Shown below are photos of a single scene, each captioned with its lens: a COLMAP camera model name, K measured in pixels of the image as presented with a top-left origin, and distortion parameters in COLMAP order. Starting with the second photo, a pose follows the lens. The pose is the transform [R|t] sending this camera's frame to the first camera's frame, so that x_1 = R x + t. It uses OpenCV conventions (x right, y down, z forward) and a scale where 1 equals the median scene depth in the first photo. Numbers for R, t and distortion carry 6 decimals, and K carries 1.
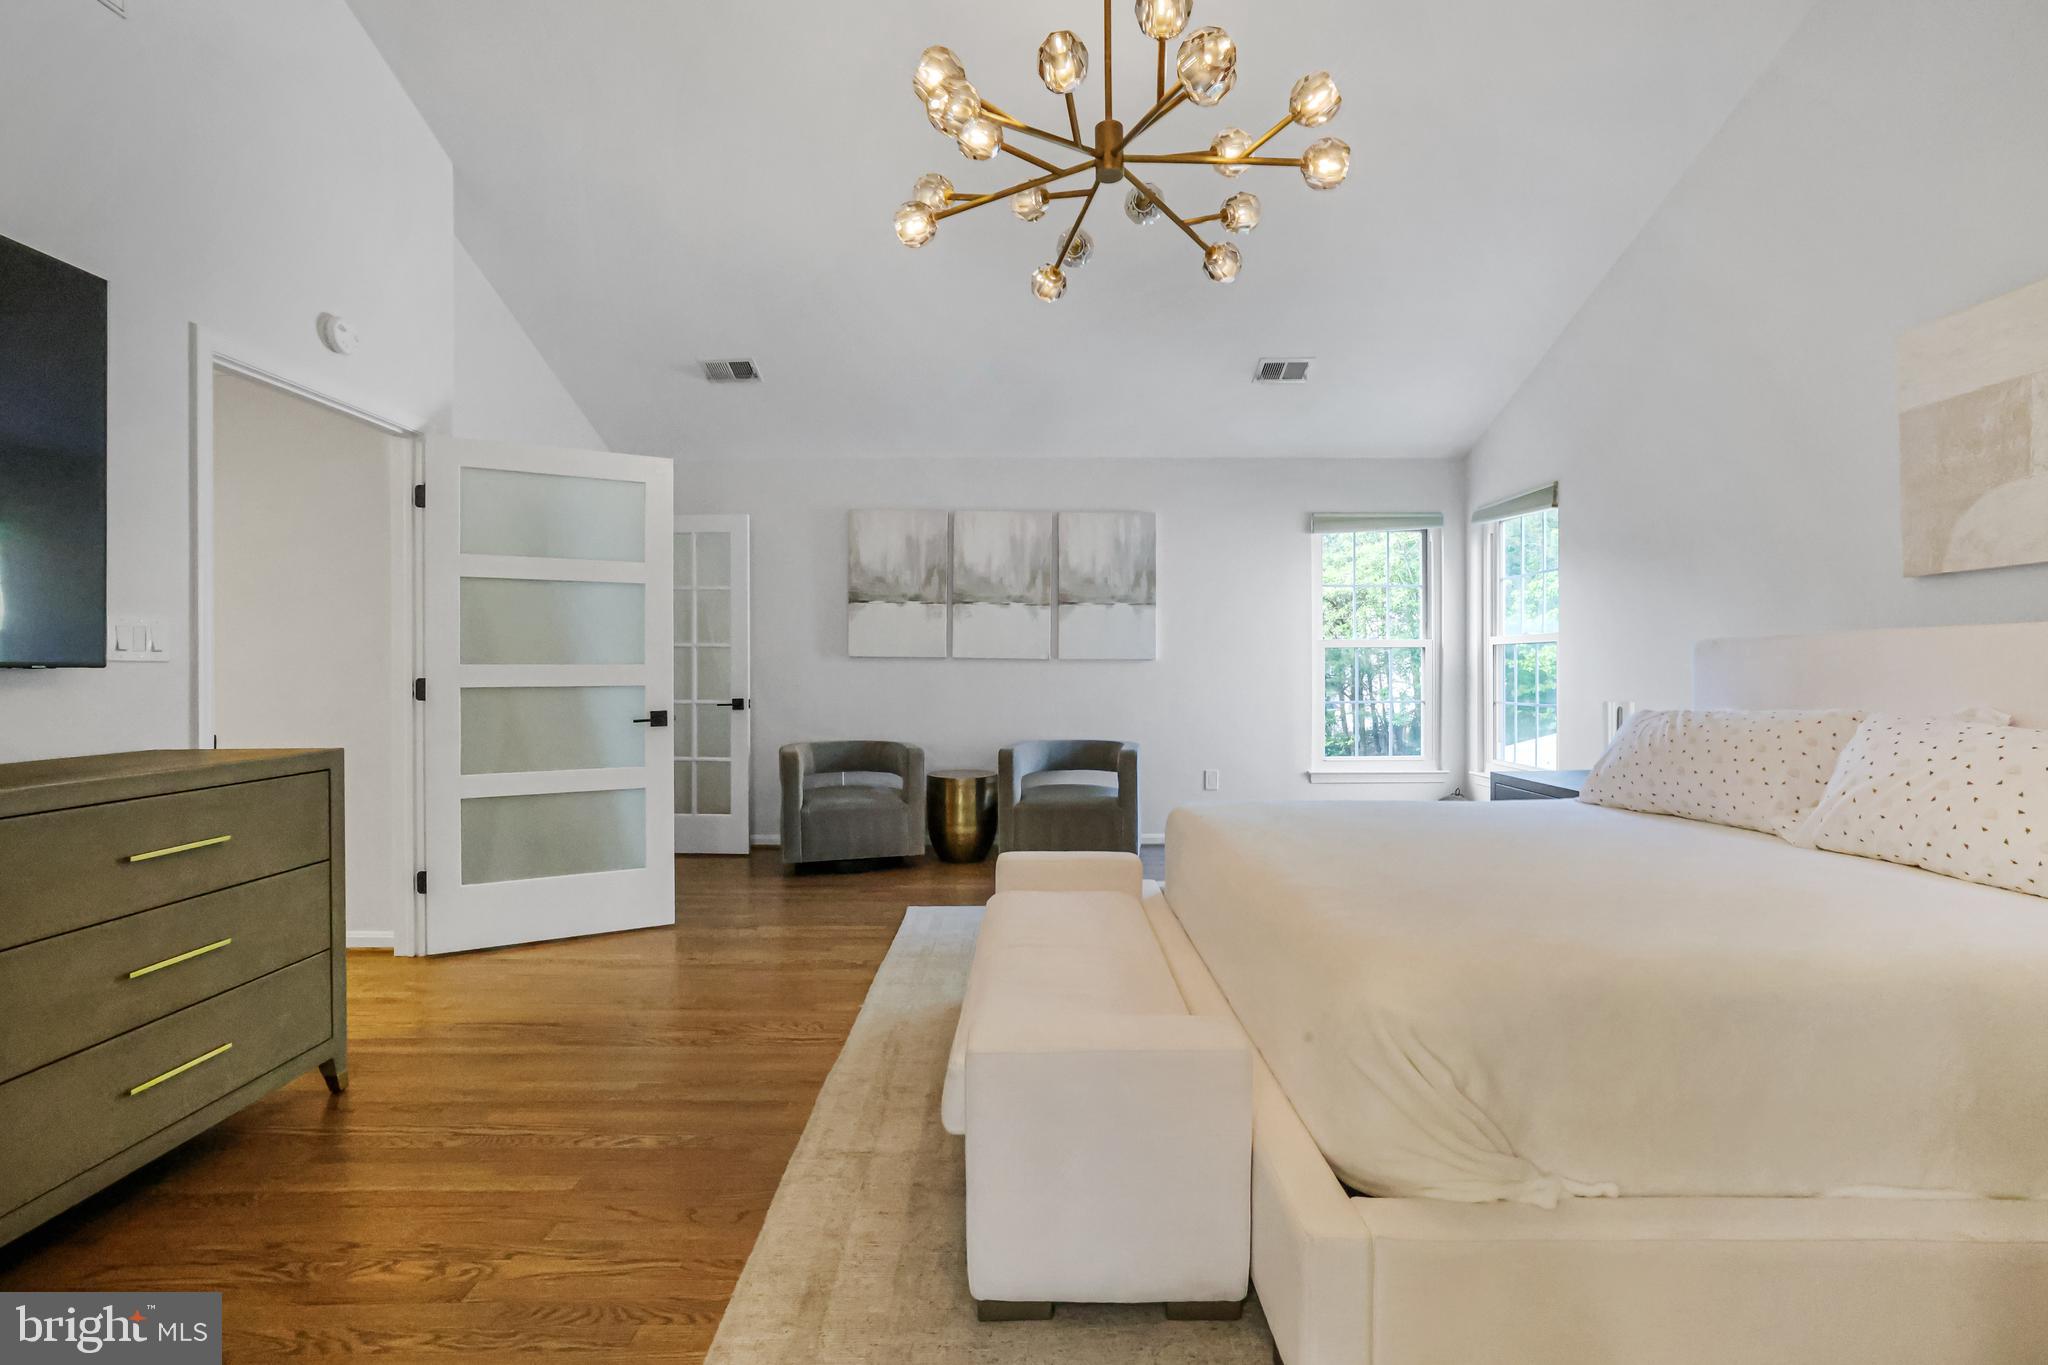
lens RADIAL K [[882.5, 0, 1047.5], [0, 882.5, 675.0], [0, 0, 1]] dist [-0.035042, 0.017928]
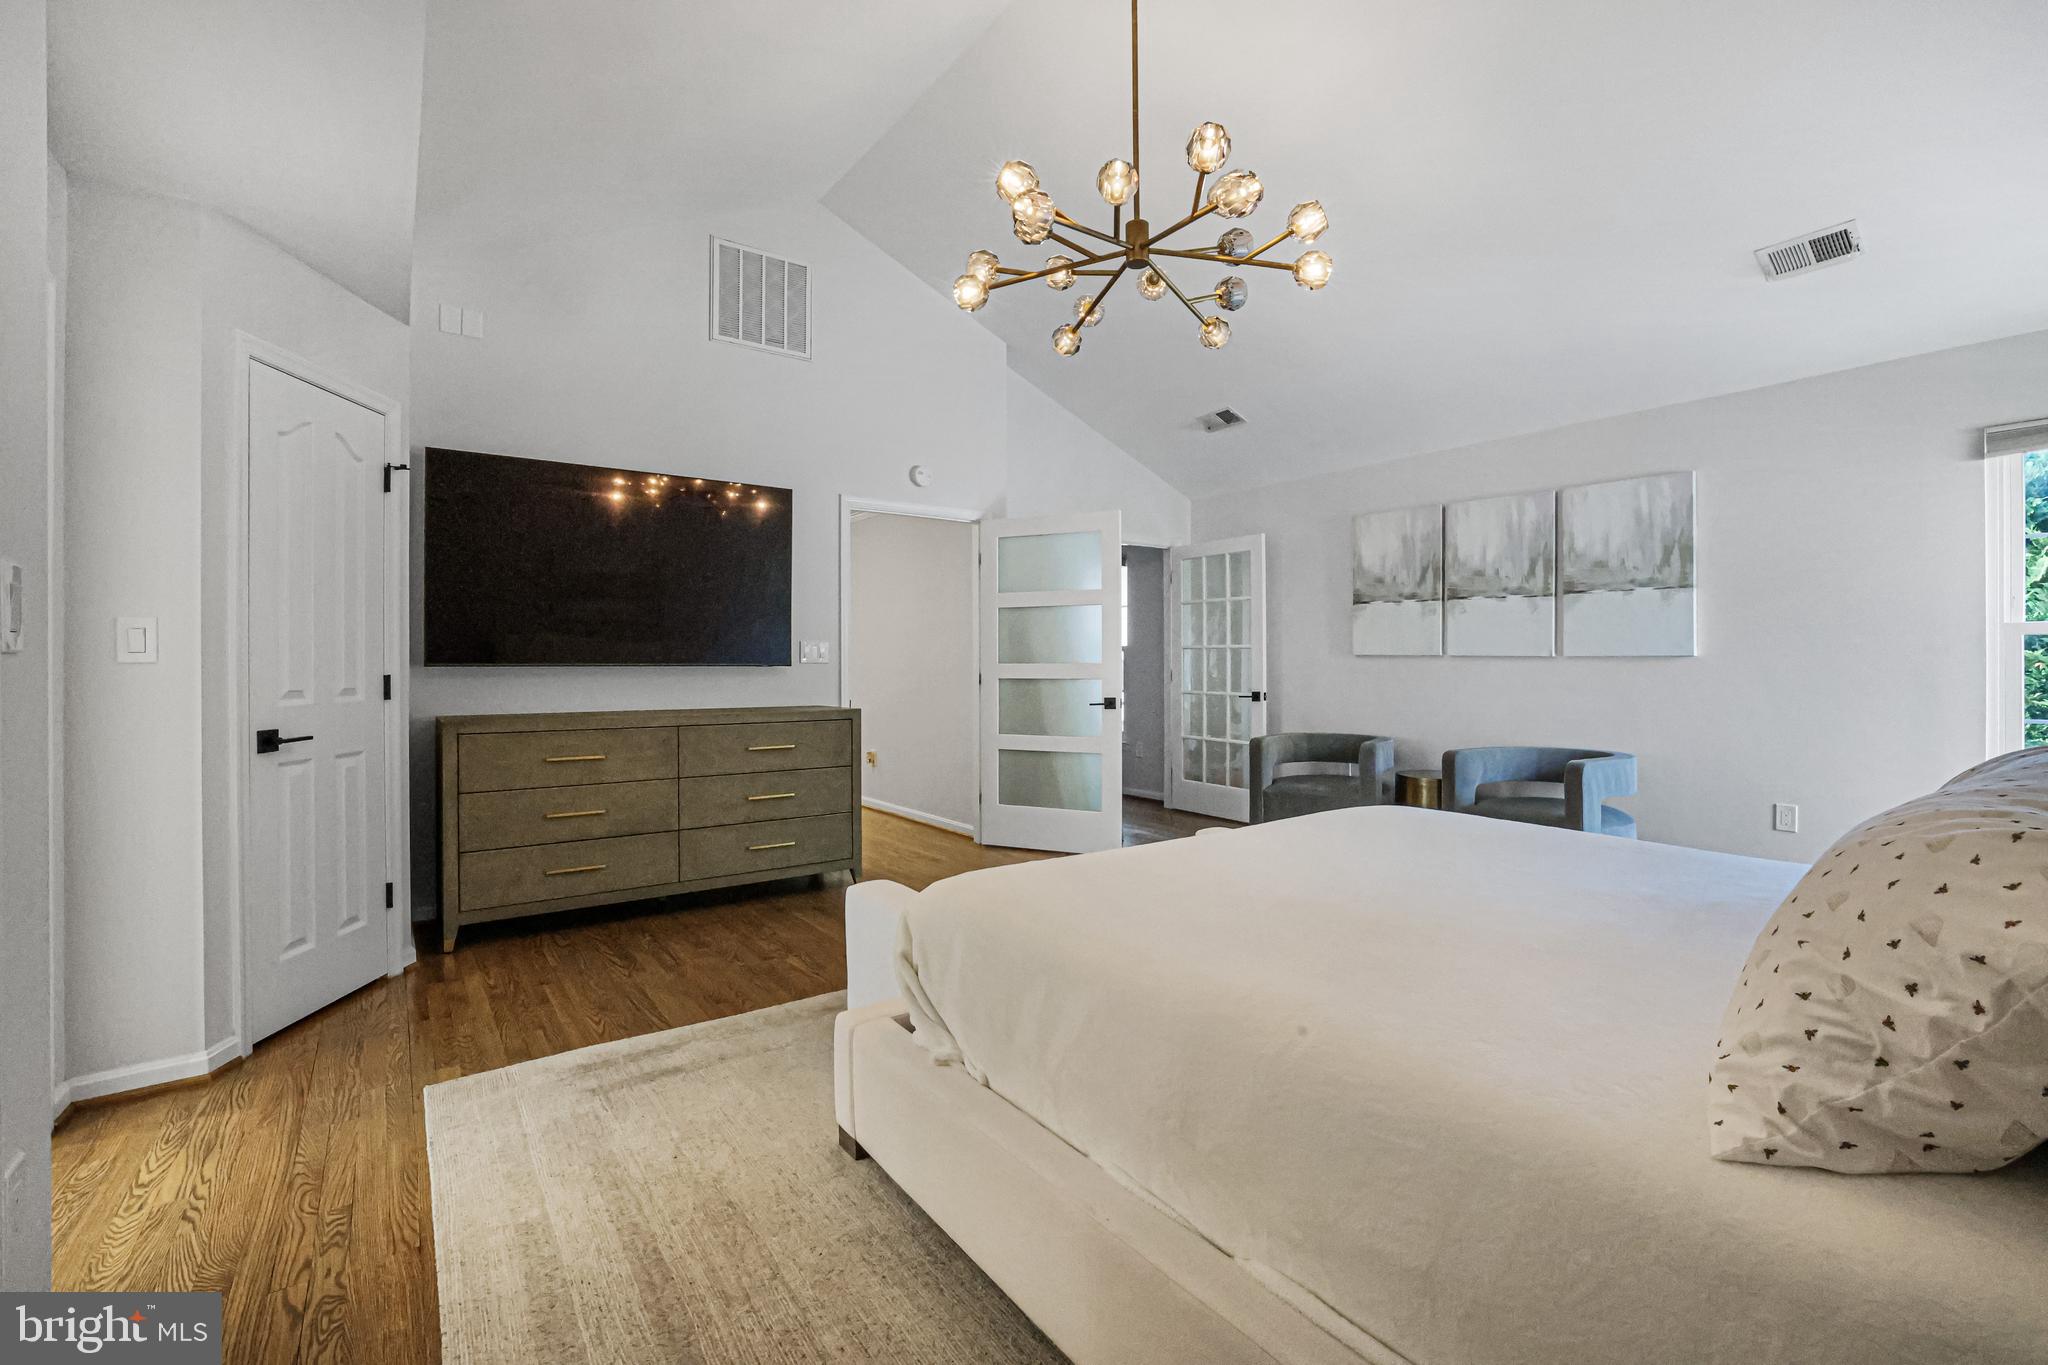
lens RADIAL K [[909.4, 0, 1069.0], [0, 909.4, 674.8], [0, 0, 1]] dist [-0.034359, 0.019849]
pose [[0.601499, 0.010360, -0.798806, 0.486110], [-0.006560, 0.999946, 0.008029, -0.004262], [0.798847, 0.000411, 0.601535, 0.077562]]
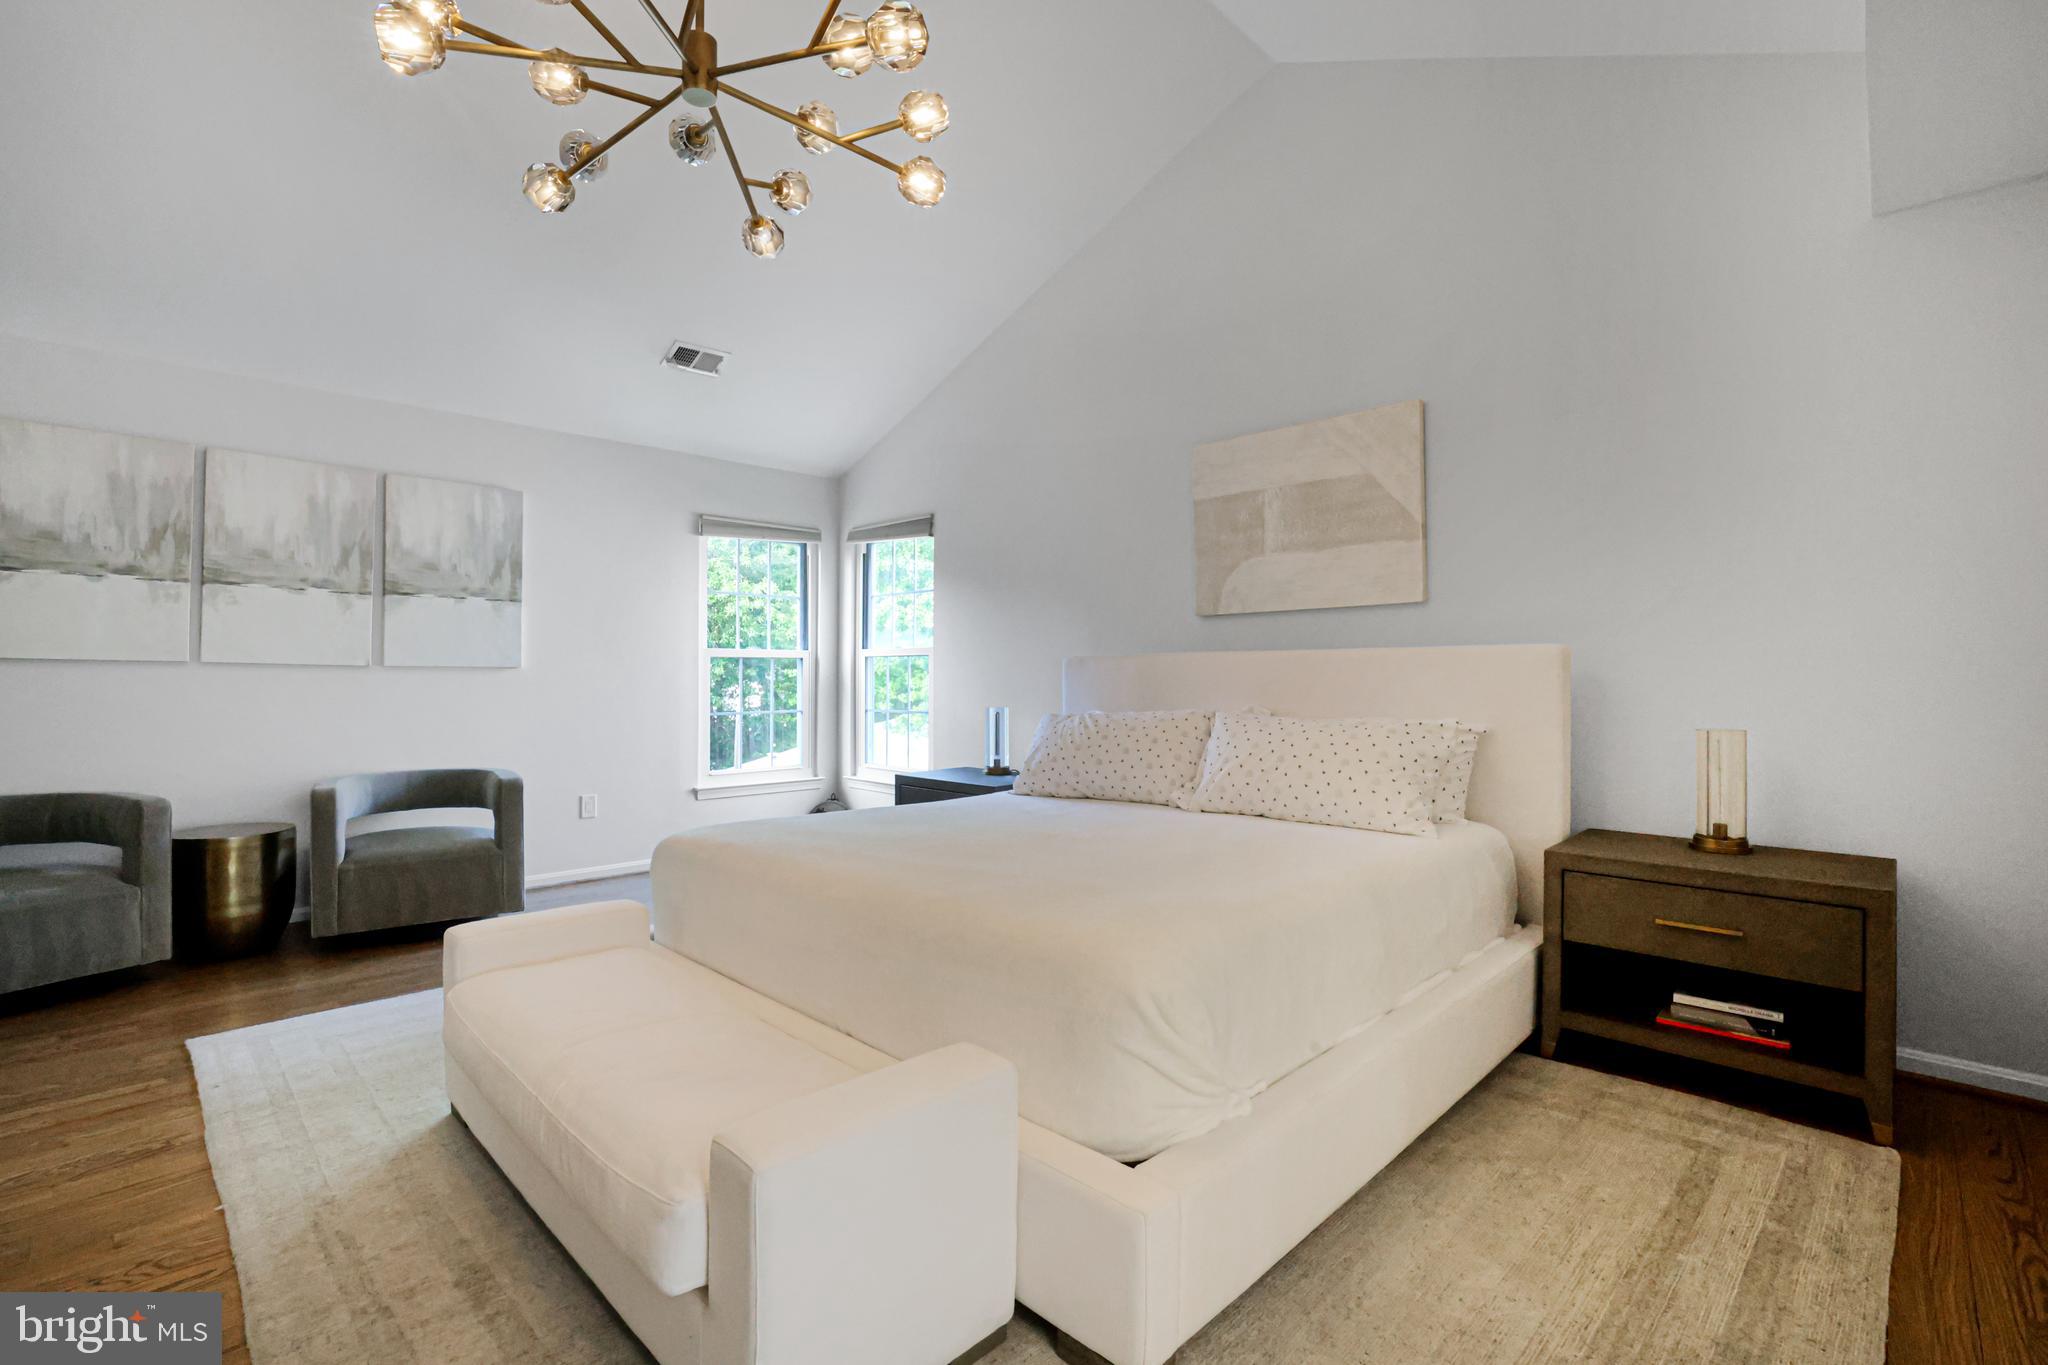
lens RADIAL K [[899.5, 0, 1024.0], [0, 899.5, 682.5], [0, 0, 1]] dist [-0.050520, 0.019188]
pose [[0.715997, -0.001056, 0.698103, -0.137623], [0.002817, 0.999995, -0.001376, -0.001263], [-0.698098, 0.002952, 0.715996, 0.080410]]
